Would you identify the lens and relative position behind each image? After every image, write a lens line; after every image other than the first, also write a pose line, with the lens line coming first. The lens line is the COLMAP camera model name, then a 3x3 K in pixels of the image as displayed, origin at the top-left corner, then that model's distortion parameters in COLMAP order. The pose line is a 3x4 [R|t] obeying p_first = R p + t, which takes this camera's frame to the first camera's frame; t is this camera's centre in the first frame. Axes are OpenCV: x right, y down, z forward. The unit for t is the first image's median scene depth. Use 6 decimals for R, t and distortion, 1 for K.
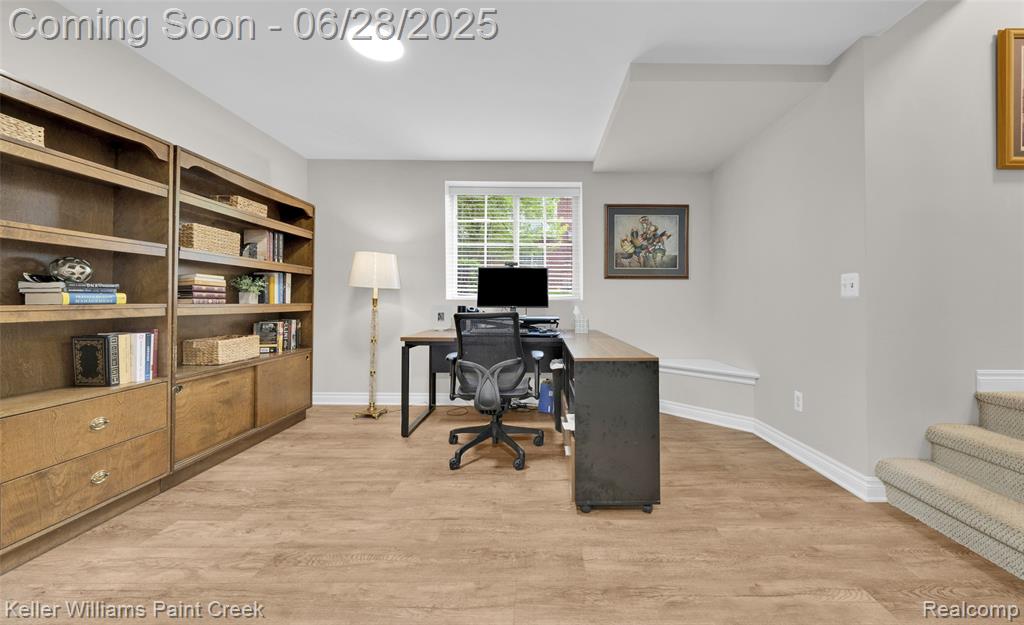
lens RADIAL K [[405.2, 0, 620.0], [0, 405.2, 309.7], [0, 0, 1]] dist [-0.001353, -0.000077]
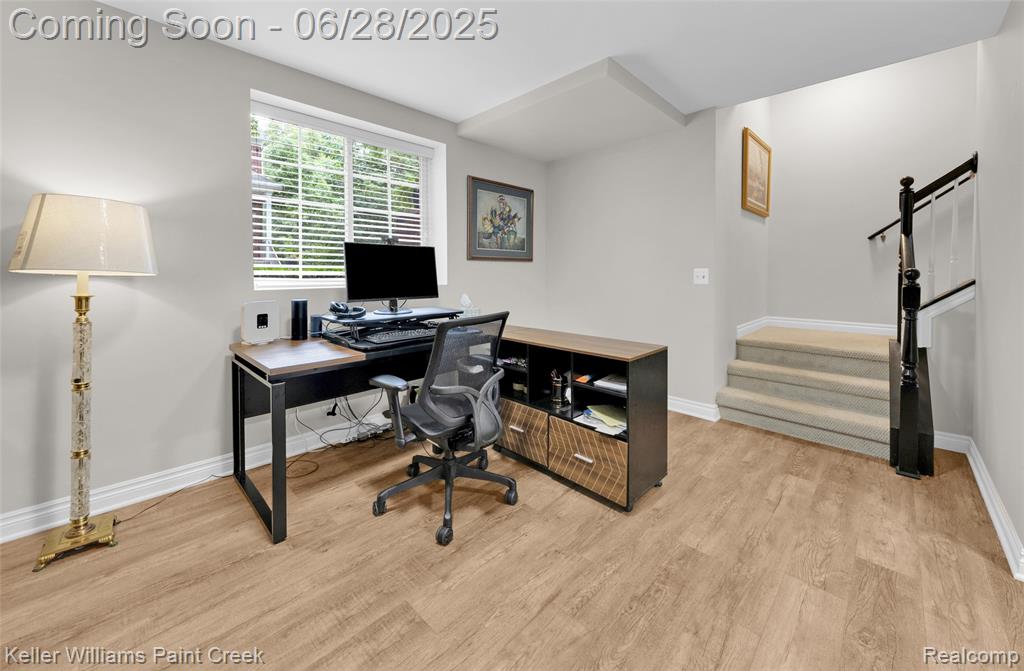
lens RADIAL K [[393.7, 0, 512.6], [0, 393.7, 278.9], [0, 0, 1]] dist [-0.000448, -0.000063]
pose [[0.697236, -0.019770, 0.716569, -0.593245], [0.000032, 0.999620, 0.027547, -0.059309], [-0.716841, -0.019184, 0.696972, 0.331702]]
